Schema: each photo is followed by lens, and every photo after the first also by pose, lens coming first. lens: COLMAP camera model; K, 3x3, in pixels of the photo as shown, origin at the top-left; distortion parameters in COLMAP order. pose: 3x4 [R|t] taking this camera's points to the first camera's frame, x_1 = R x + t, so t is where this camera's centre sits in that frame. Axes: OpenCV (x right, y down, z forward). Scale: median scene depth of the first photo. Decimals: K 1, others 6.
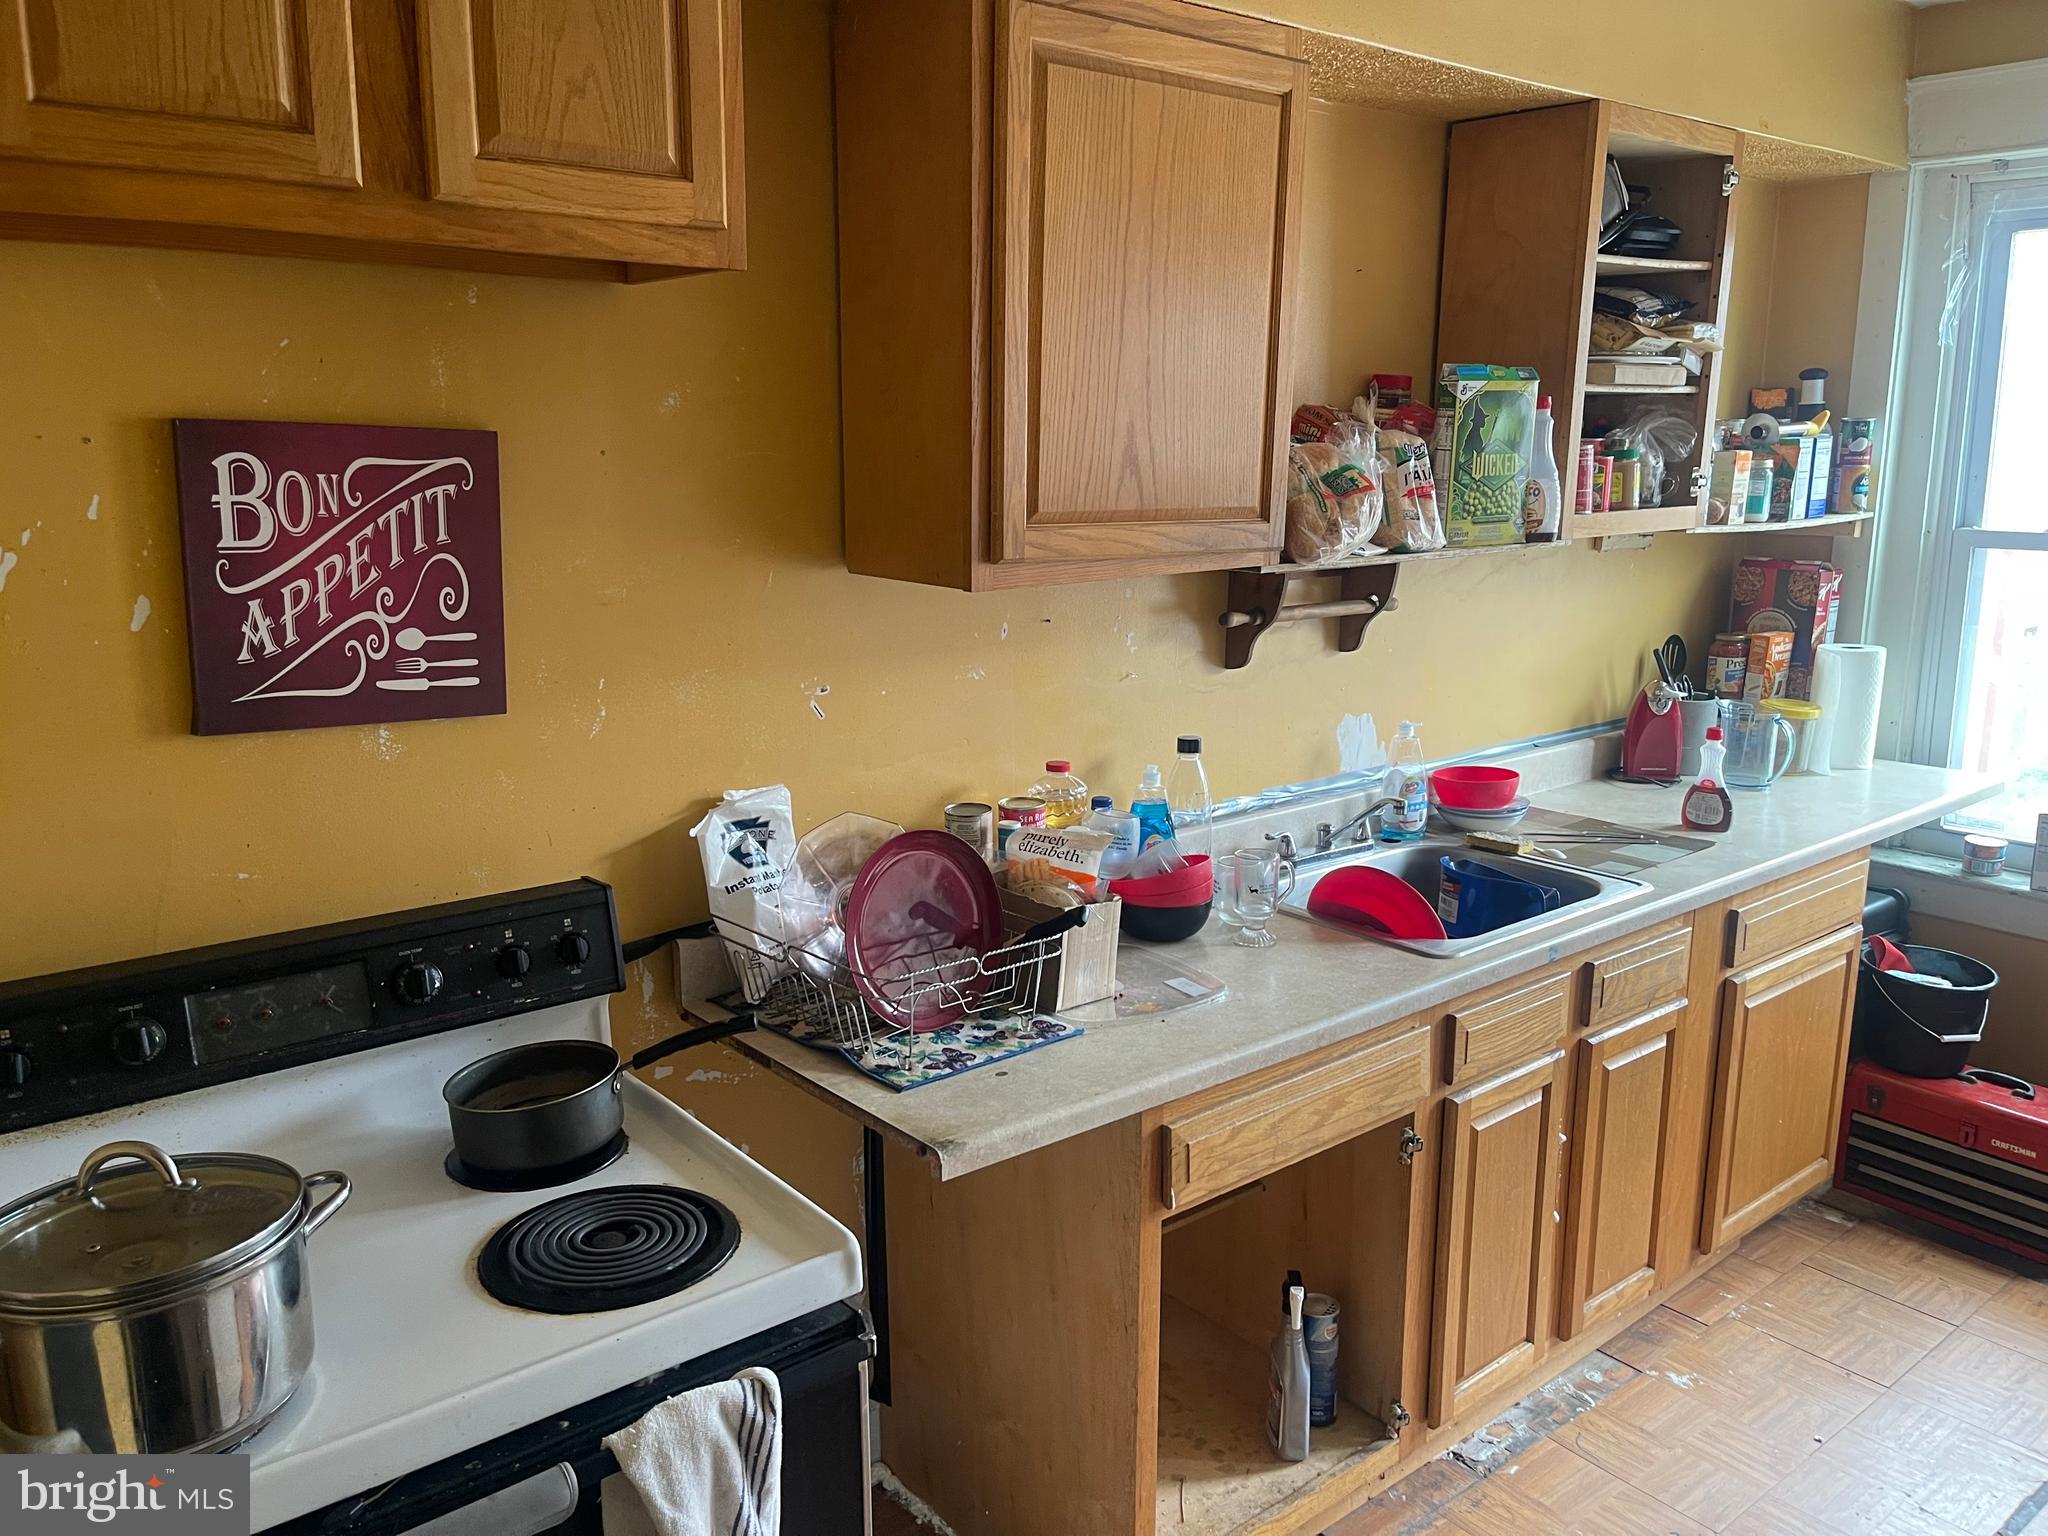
lens RADIAL K [[1552.2, 0, 1023.9], [0, 1552.2, 779.6], [0, 0, 1]] dist [0.053566, -0.066895]
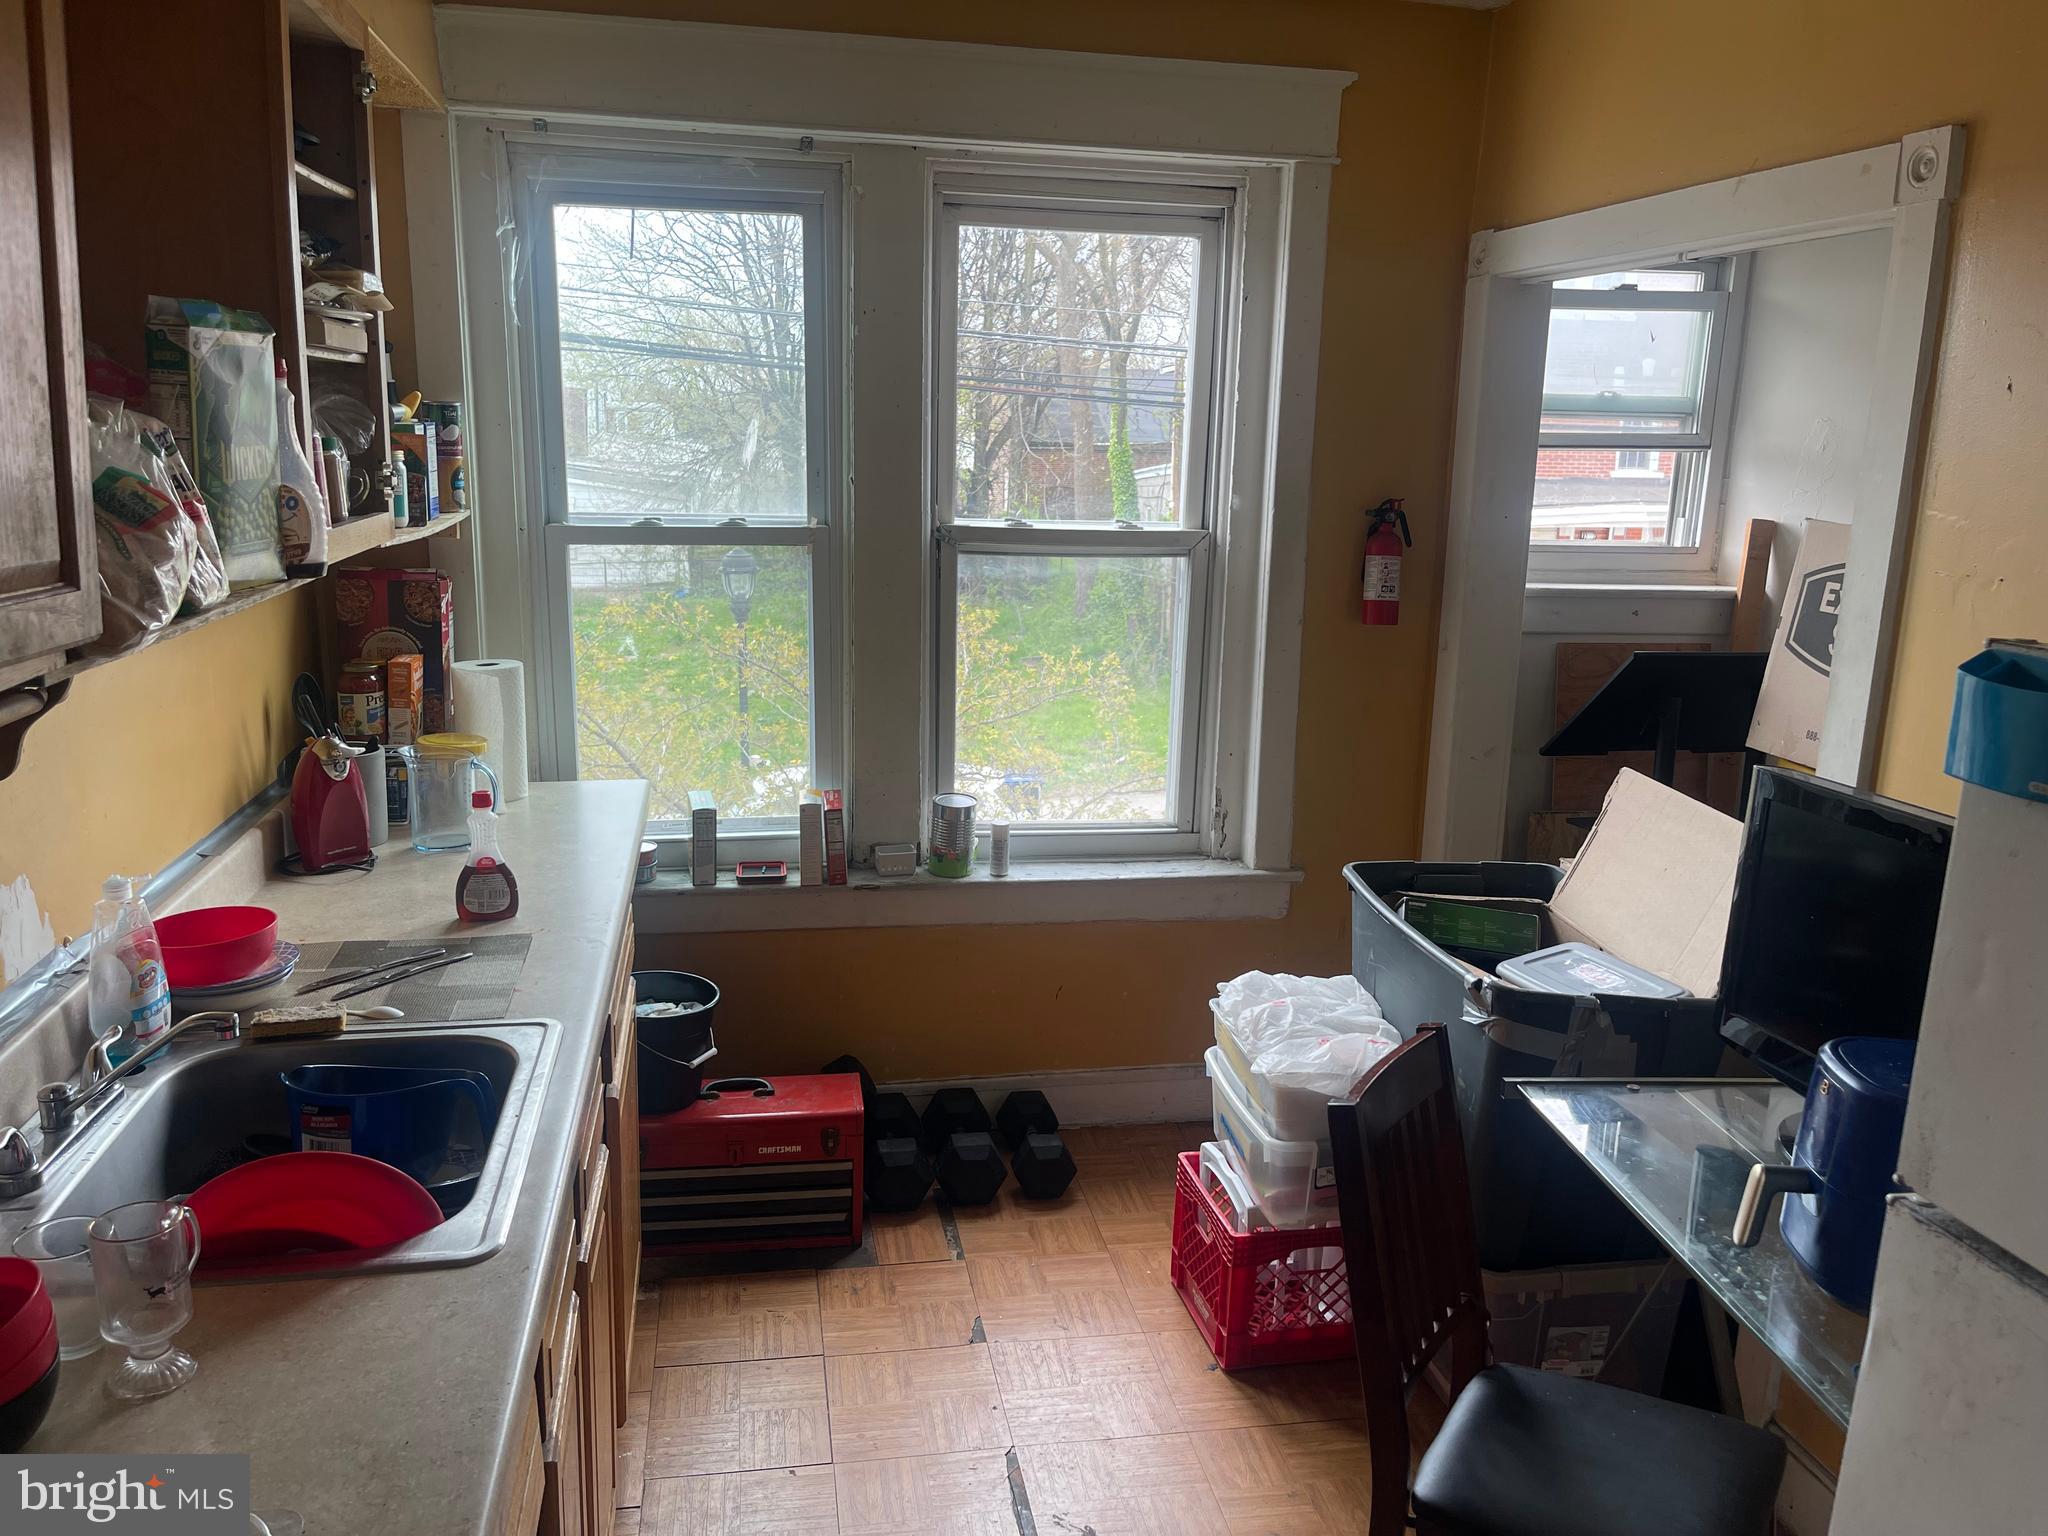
lens RADIAL K [[1552.2, 0, 1023.9], [0, 1552.2, 779.6], [0, 0, 1]] dist [0.053566, -0.066895]
pose [[0.491436, -0.179273, 0.852263, -0.087485], [0.165603, 0.979966, 0.110645, -0.074503], [-0.855024, 0.086762, 0.511279, 0.330472]]
